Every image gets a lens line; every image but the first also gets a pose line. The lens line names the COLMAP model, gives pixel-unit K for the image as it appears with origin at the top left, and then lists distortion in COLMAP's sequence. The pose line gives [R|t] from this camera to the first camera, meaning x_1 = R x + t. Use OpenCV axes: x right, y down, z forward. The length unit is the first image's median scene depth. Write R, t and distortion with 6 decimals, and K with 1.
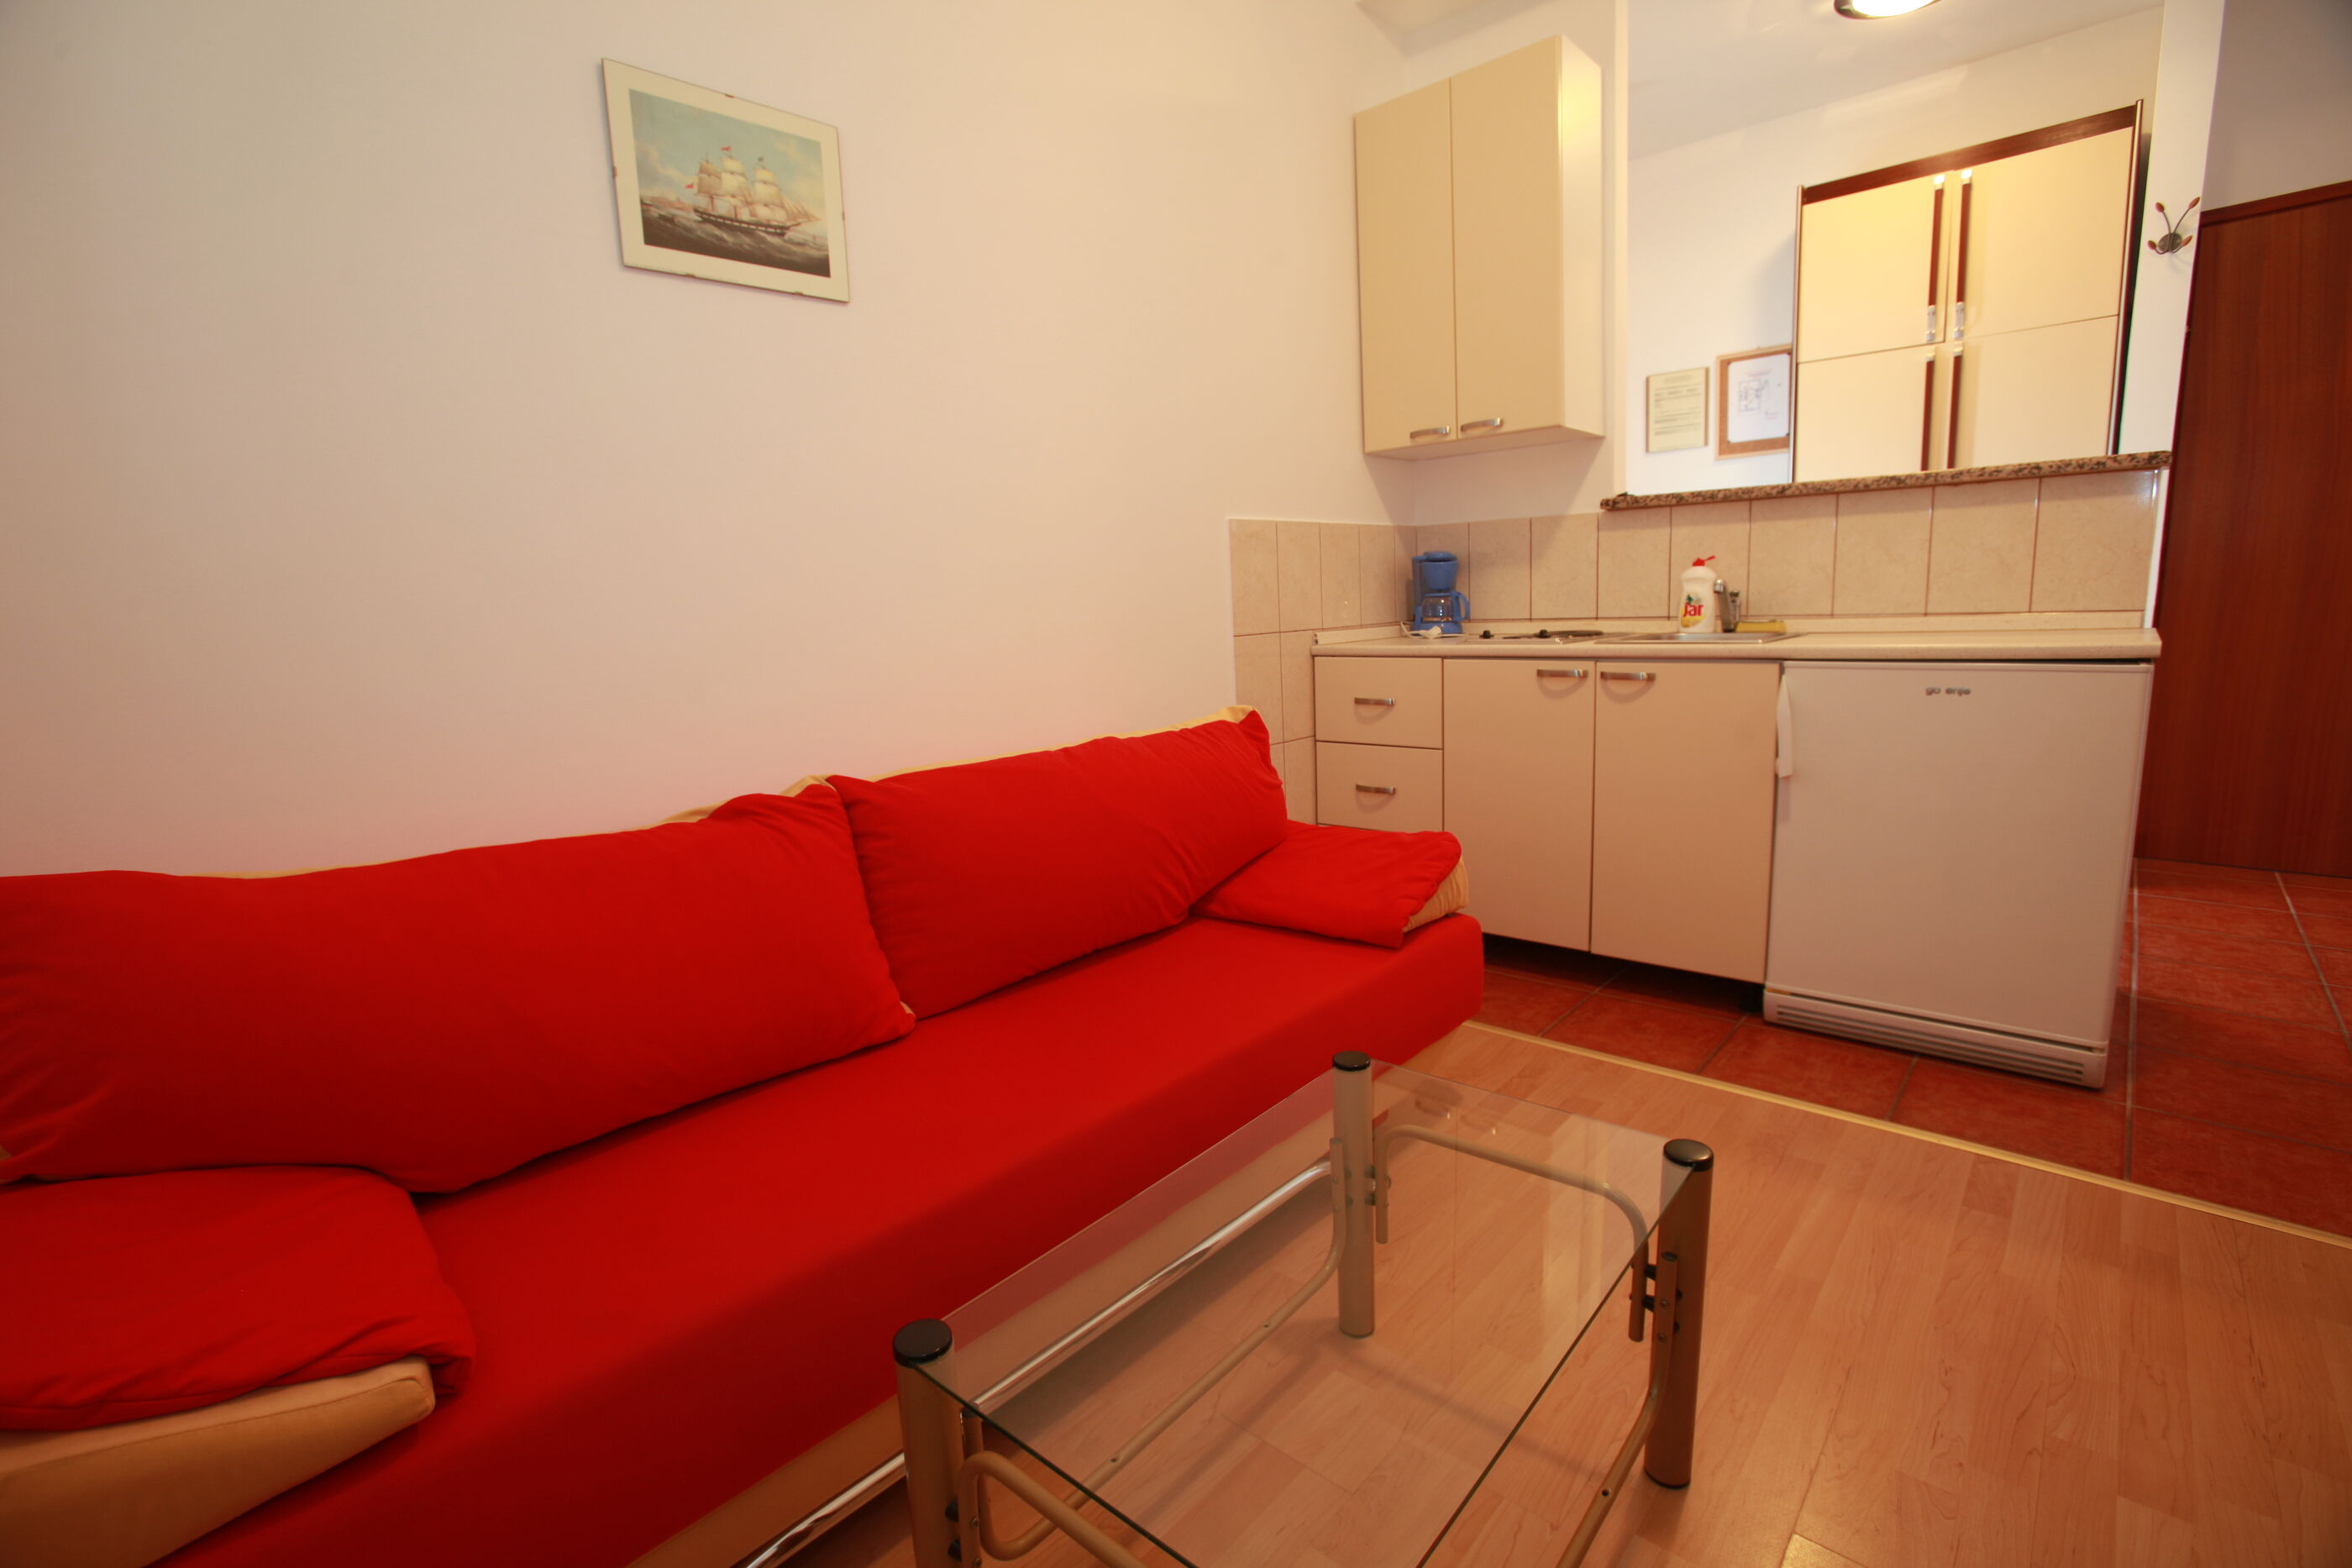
lens RADIAL K [[1054.1, 0, 1176.0], [0, 1054.1, 784.0], [0, 0, 1]] dist [-0.070903, 0.026507]
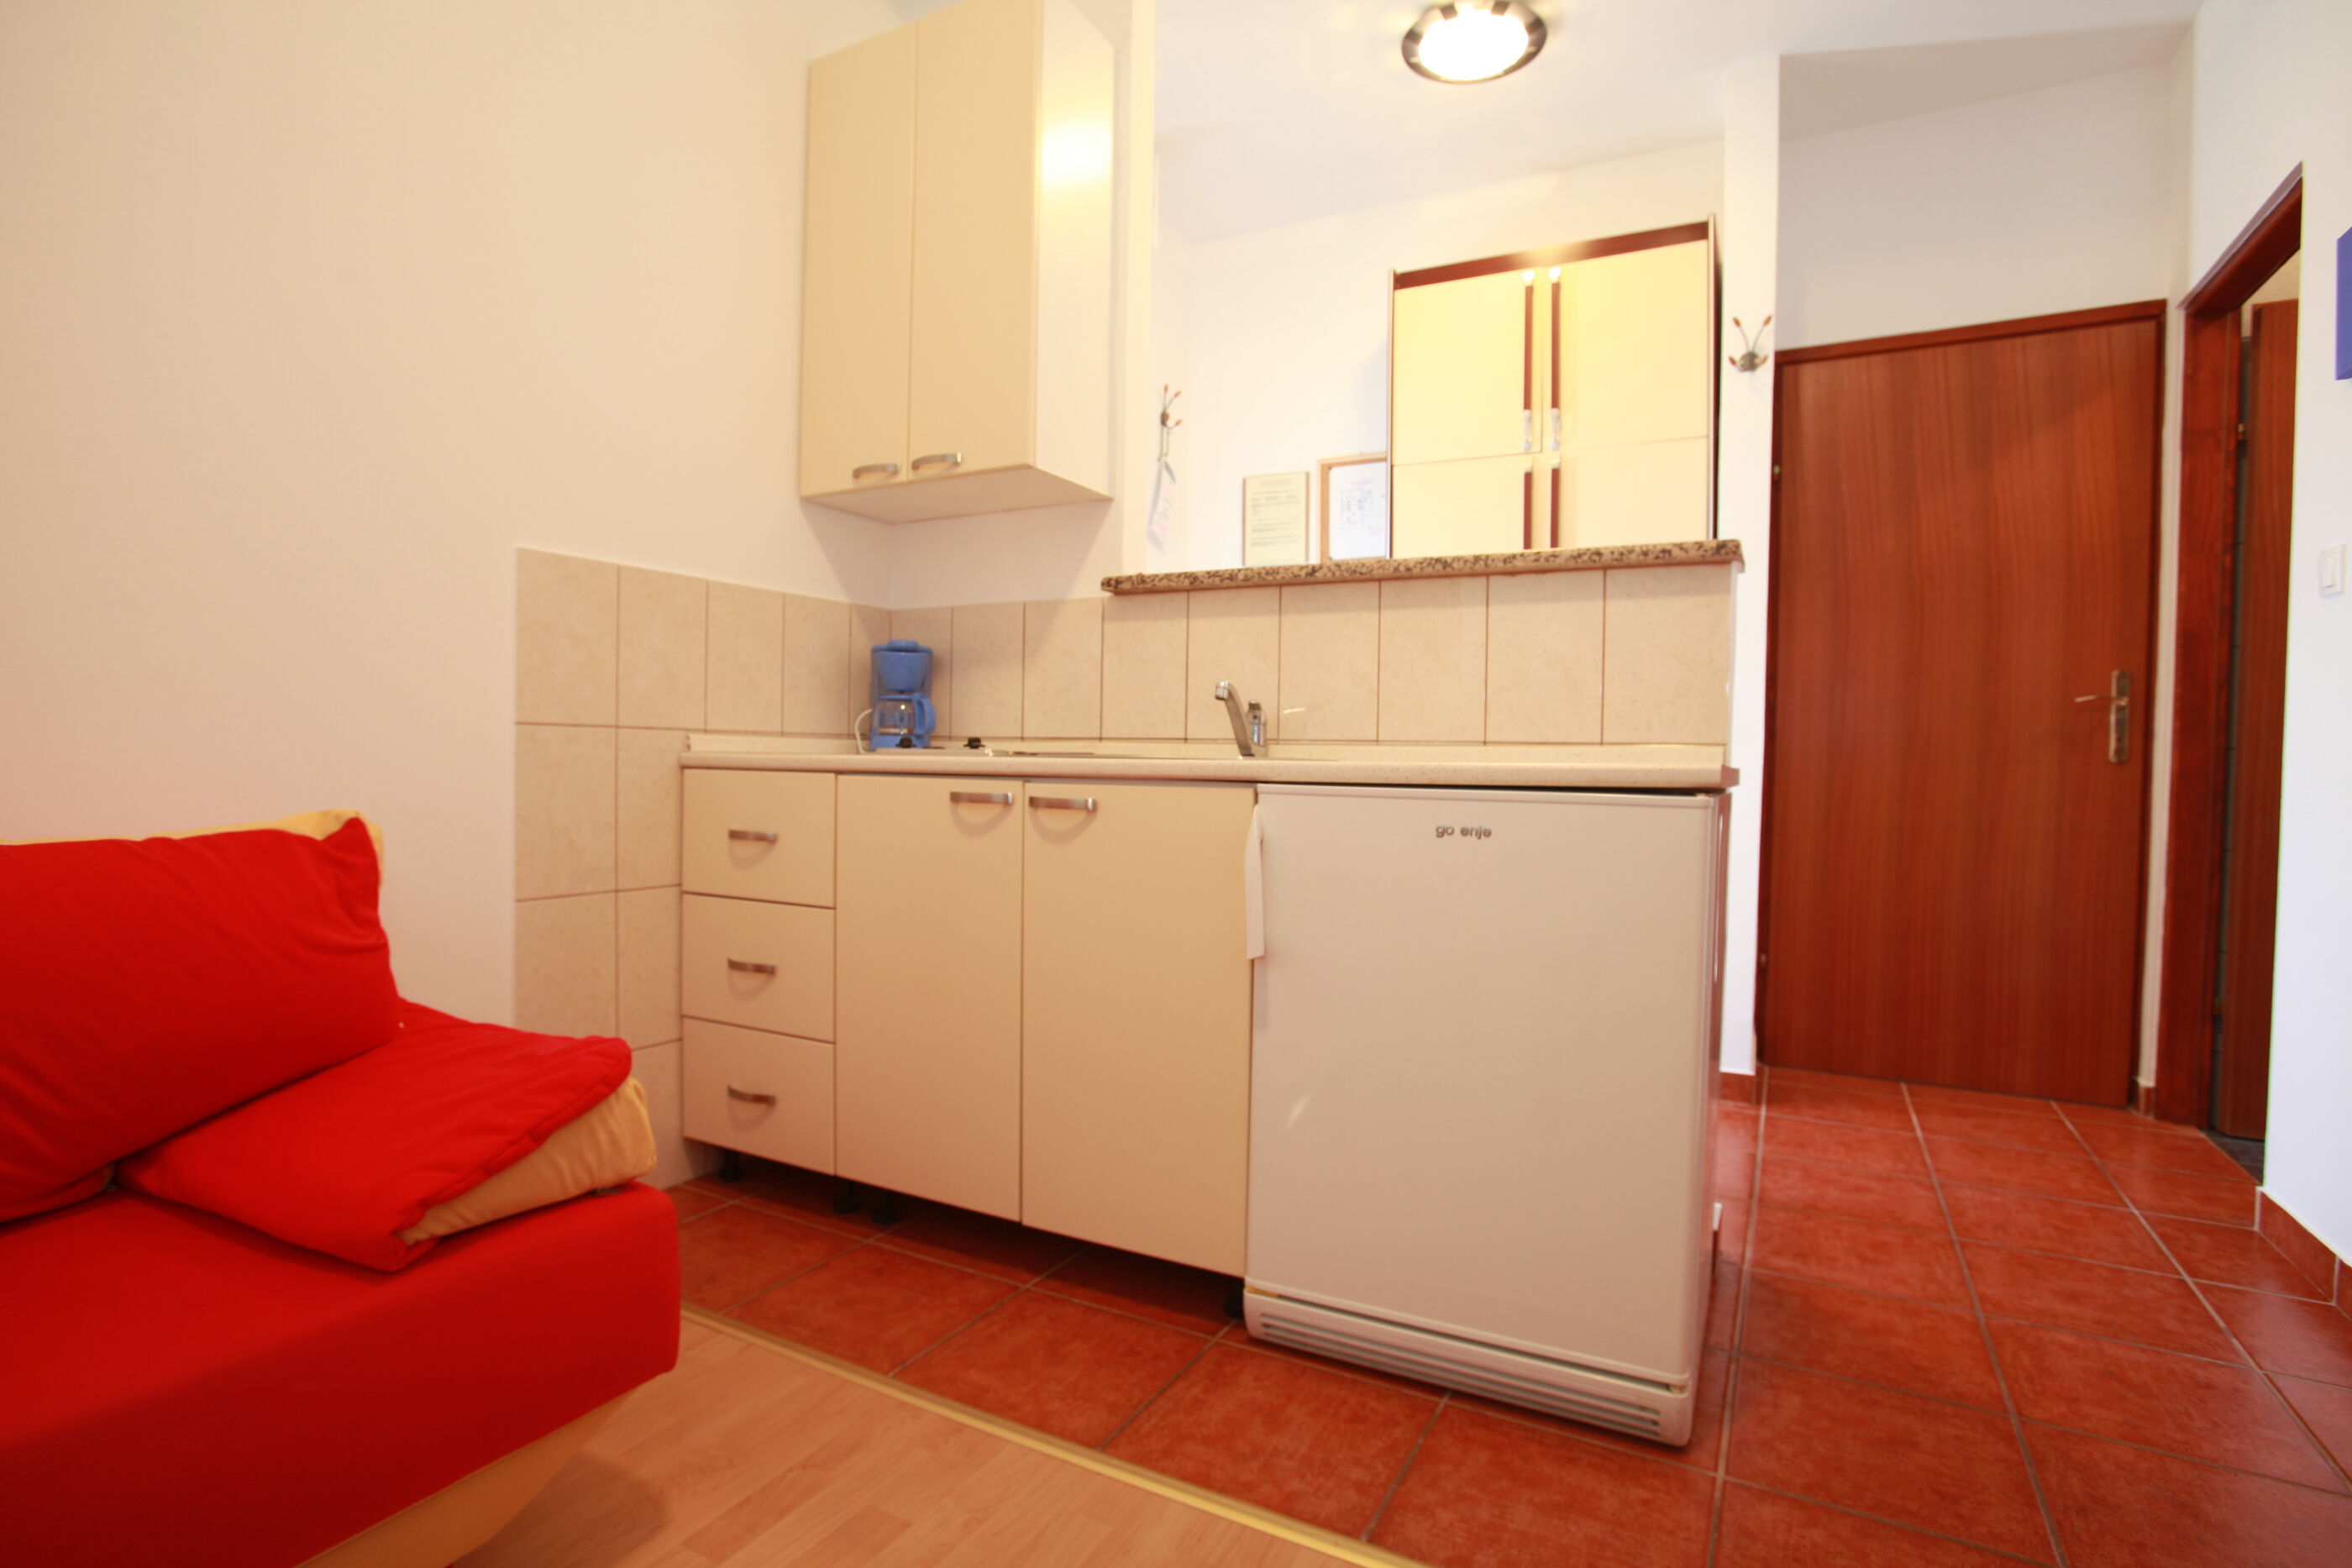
lens RADIAL K [[1160.3, 0, 1176.0], [0, 1160.3, 784.0], [0, 0, 1]] dist [-0.091963, 0.060071]
pose [[0.967235, 0.058189, 0.247124, 0.294954], [-0.018549, 0.986975, -0.159798, 0.001904], [-0.253204, 0.149978, 0.955717, 0.244596]]
